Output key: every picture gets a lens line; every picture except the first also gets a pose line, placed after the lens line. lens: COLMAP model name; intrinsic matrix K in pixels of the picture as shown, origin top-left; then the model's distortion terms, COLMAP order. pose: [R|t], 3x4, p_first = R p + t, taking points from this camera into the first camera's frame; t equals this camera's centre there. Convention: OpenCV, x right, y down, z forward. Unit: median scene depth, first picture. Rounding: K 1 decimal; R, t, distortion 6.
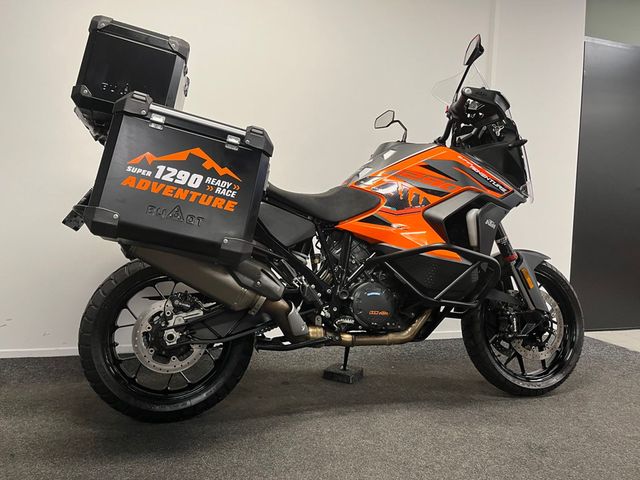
lens RADIAL K [[483.6, 0, 321.1], [0, 483.6, 238.0], [0, 0, 1]] dist [0.040326, -0.040448]
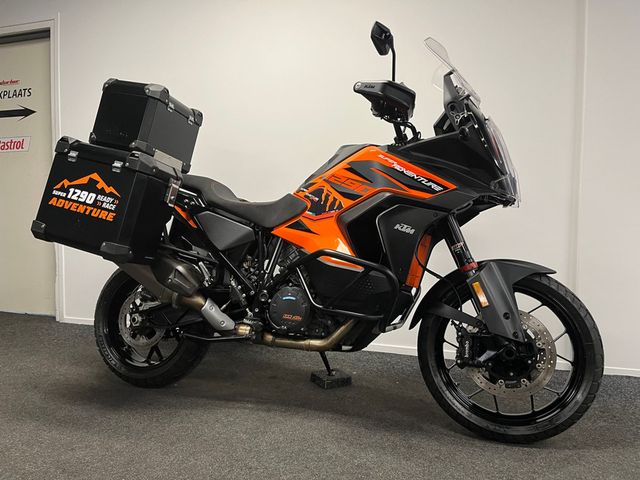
lens RADIAL K [[483.6, 0, 319.0], [0, 483.6, 238.0], [0, 0, 1]] dist [0.040326, -0.040448]
pose [[0.834068, -0.002324, -0.551656, 0.727904], [-0.007228, 0.999859, -0.015142, 0.003559], [0.551614, 0.016617, 0.833934, 0.180662]]
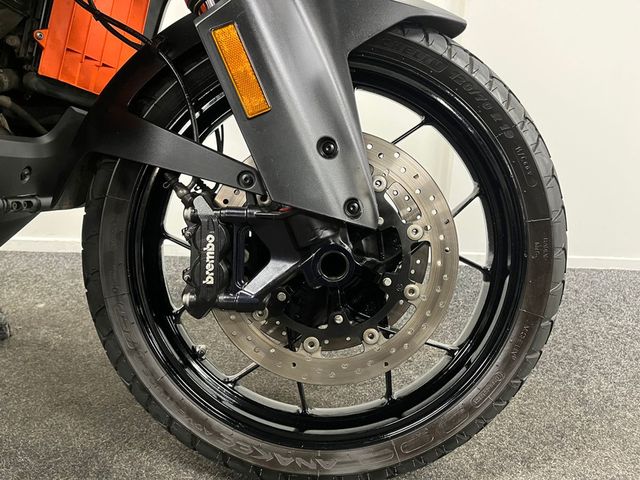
lens RADIAL K [[483.6, 0, 320.6], [0, 483.6, 240.3], [0, 0, 1]] dist [0.040326, -0.040448]
pose [[0.963724, 0.068954, -0.257840, 0.588297], [-0.010429, 0.975042, 0.221774, 0.124491], [0.266698, -0.211040, 0.940391, 0.869260]]
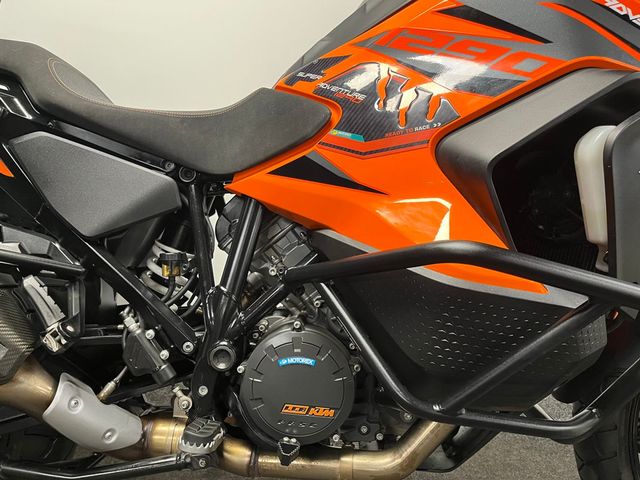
lens RADIAL K [[483.6, 0, 310.5], [0, 483.6, 234.8], [0, 0, 1]] dist [0.040326, -0.040448]
pose [[0.950410, 0.017803, -0.310489, 0.238987], [0.013749, 0.994979, 0.099134, -0.023929], [0.310695, -0.098487, 0.945394, 0.646709]]
